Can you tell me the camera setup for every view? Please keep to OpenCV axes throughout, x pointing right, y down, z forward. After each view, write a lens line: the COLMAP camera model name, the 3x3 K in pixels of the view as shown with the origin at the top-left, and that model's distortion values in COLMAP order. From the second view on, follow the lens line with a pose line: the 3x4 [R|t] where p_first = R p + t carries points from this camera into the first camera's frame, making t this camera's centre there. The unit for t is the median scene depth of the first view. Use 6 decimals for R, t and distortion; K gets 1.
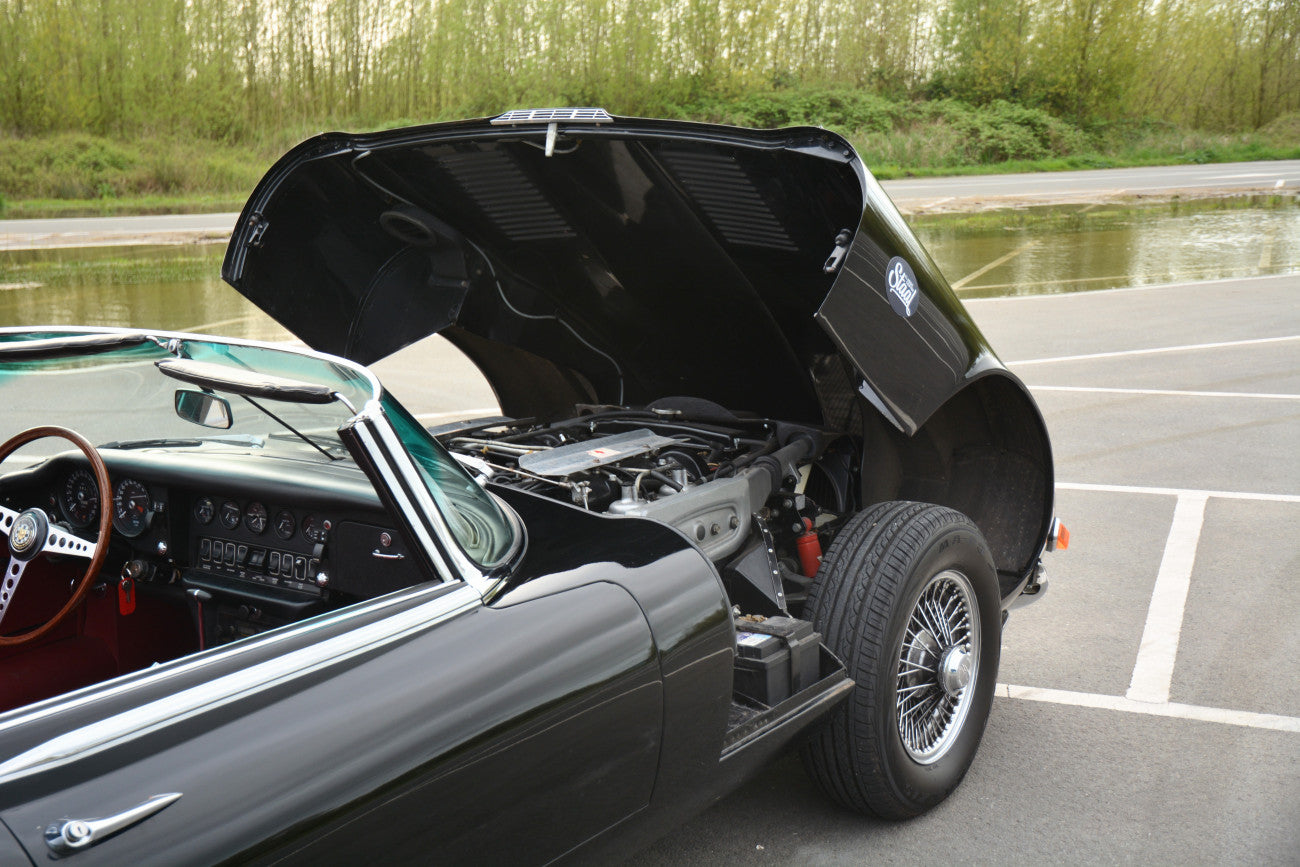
lens RADIAL K [[1748.5, 0, 614.8], [0, 1748.5, 436.3], [0, 0, 1]] dist [0.092391, 0.079067]
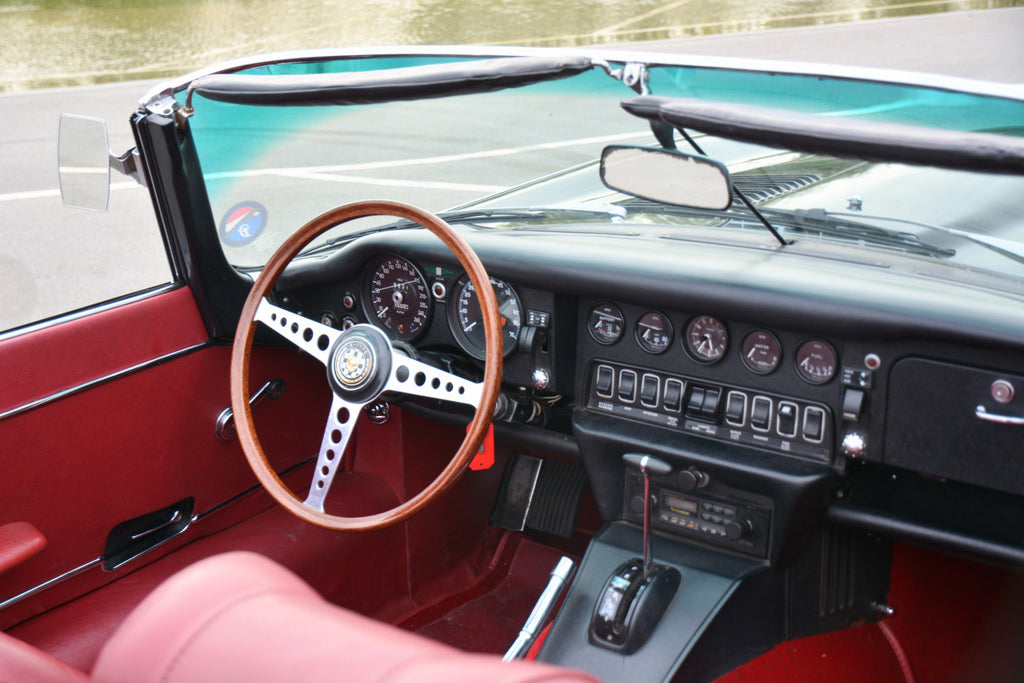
lens RADIAL K [[1489.5, 0, 514.3], [0, 1489.5, 322.5], [0, 0, 1]] dist [0.008619, -0.080287]
pose [[0.999961, -0.006463, 0.005979, -0.273872], [0.005783, 0.994196, 0.107425, -0.019900], [-0.006639, -0.107386, 0.994195, 0.438396]]
